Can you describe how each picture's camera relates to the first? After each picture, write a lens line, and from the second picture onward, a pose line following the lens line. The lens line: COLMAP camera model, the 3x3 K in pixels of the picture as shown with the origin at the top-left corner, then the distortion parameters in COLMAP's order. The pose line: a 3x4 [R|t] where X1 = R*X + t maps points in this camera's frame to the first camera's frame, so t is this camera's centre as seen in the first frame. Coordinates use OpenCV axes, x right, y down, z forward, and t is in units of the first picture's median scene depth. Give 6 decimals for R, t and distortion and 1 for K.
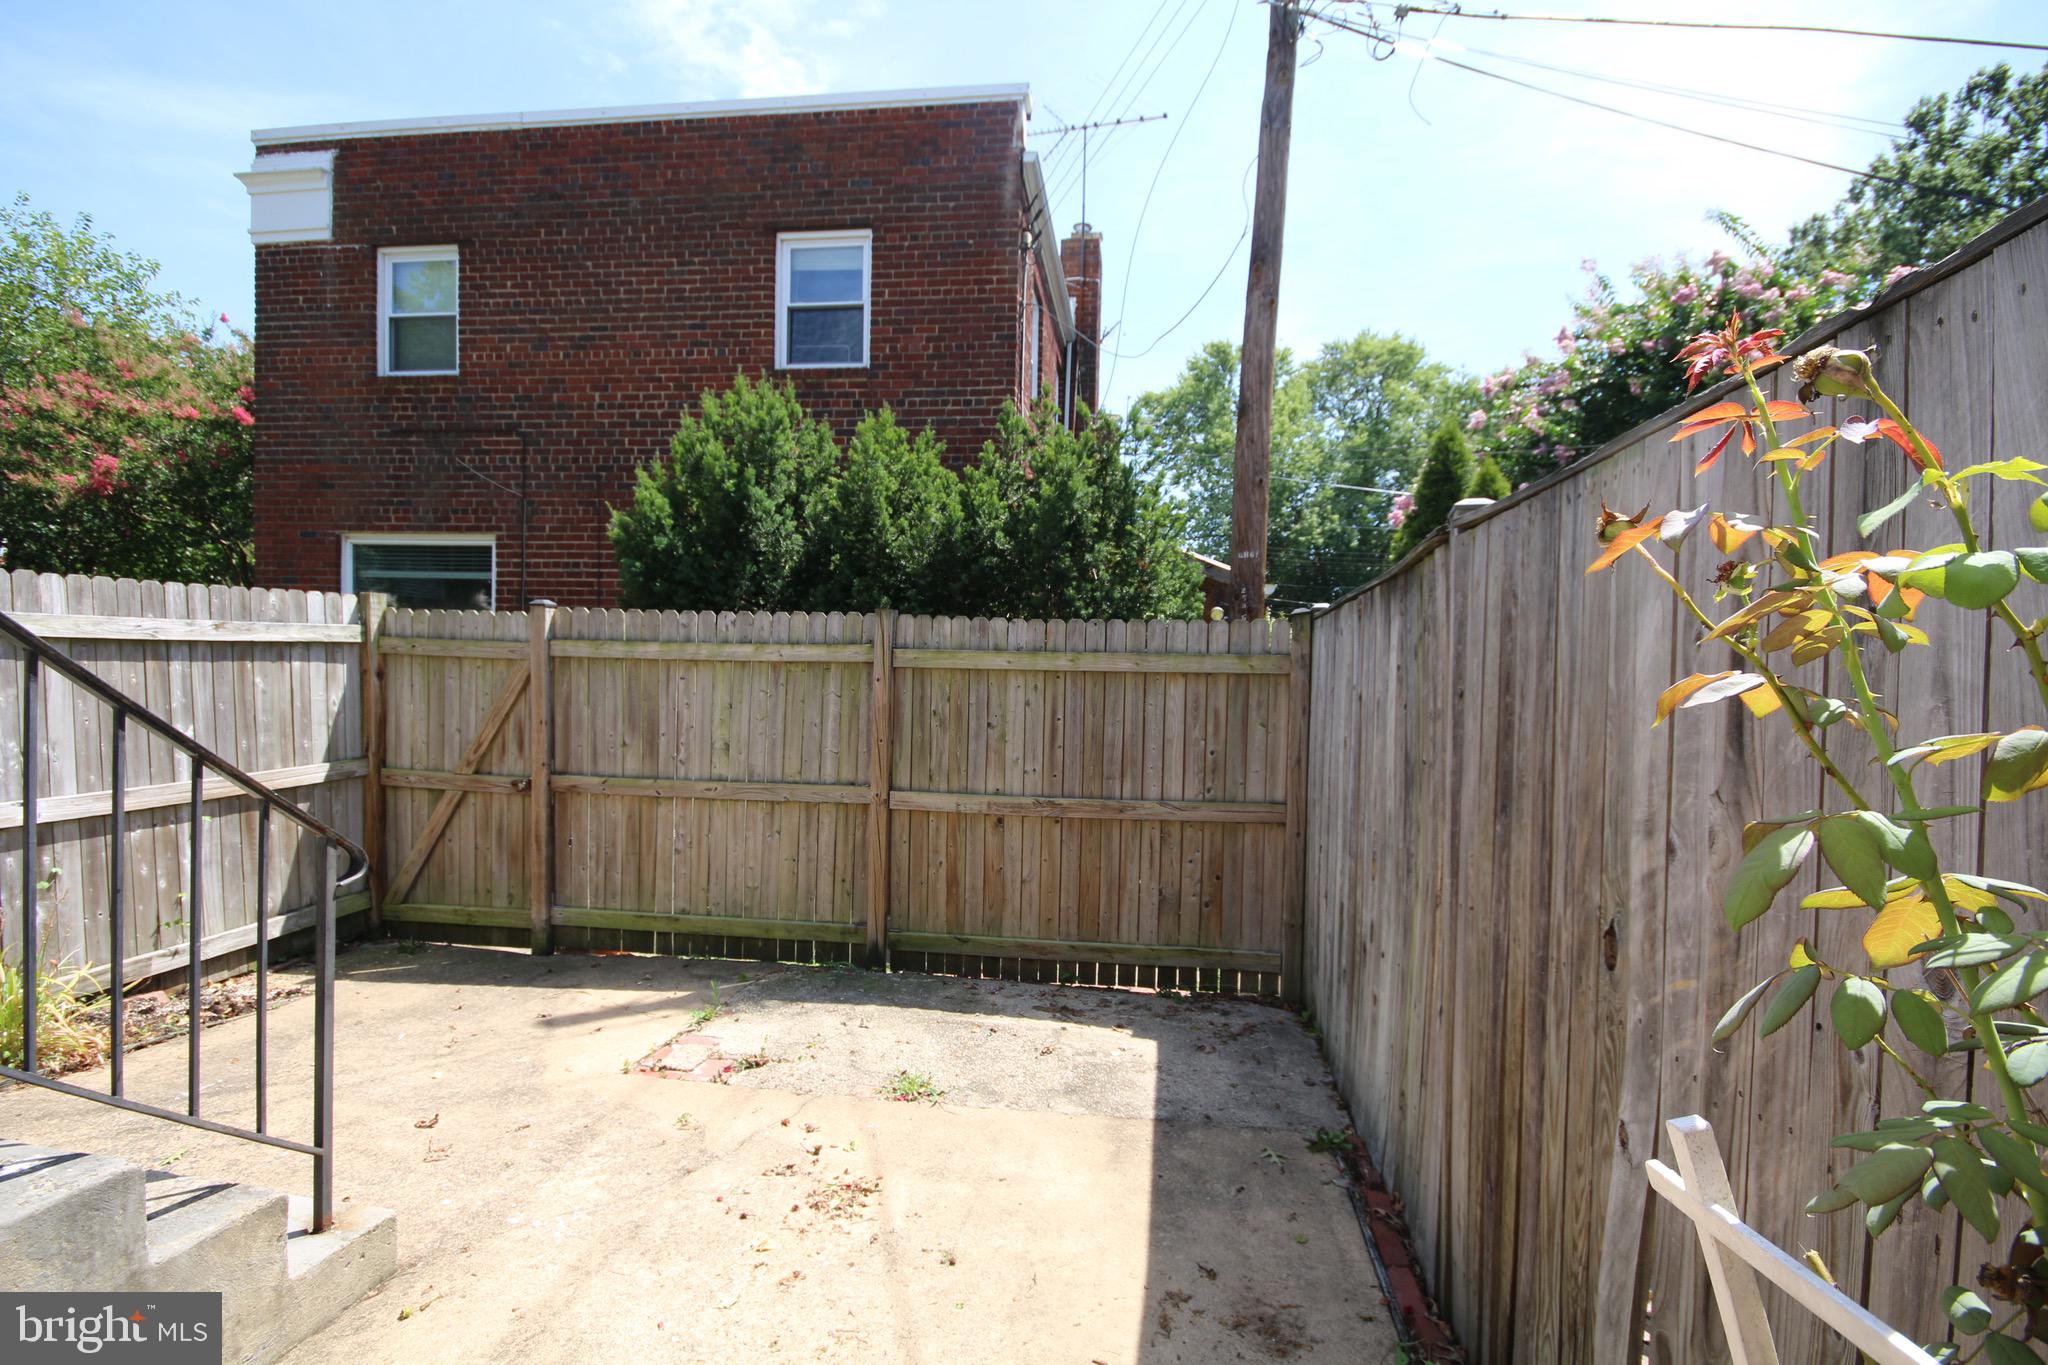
lens RADIAL K [[942.3, 0, 1025.6], [0, 942.3, 689.0], [0, 0, 1]] dist [0.001483, 0.000983]
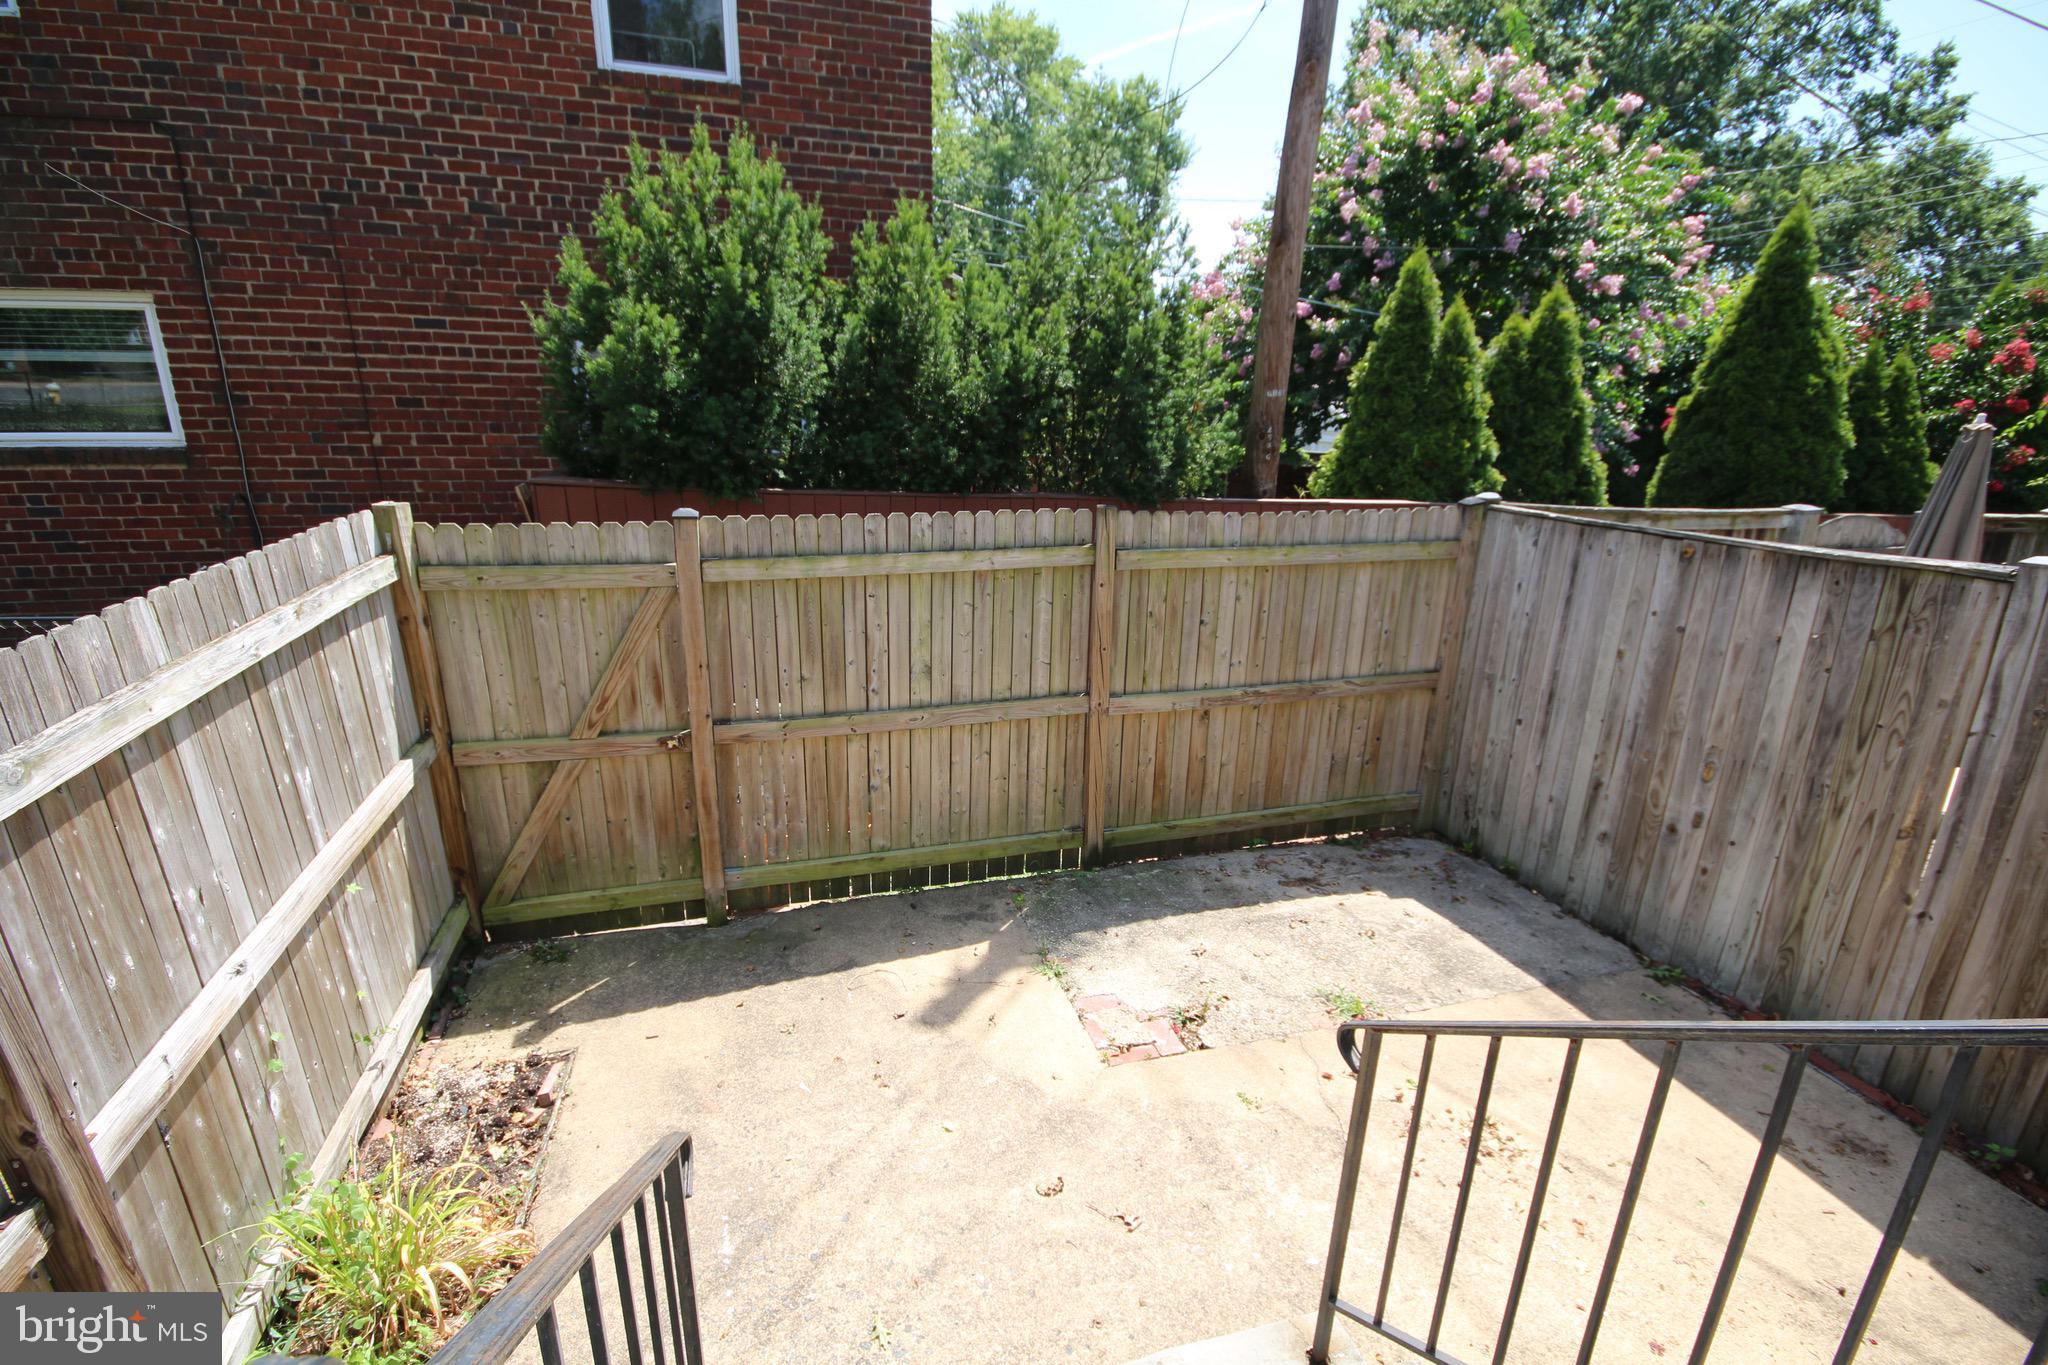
lens RADIAL K [[950.4, 0, 1024.0], [0, 950.4, 682.5], [0, 0, 1]] dist [0.030339, -0.026234]
pose [[0.907150, -0.122115, 0.402699, -0.468476], [0.001160, 0.957690, 0.287800, -0.143602], [-0.420805, -0.260611, 0.868910, 0.148544]]
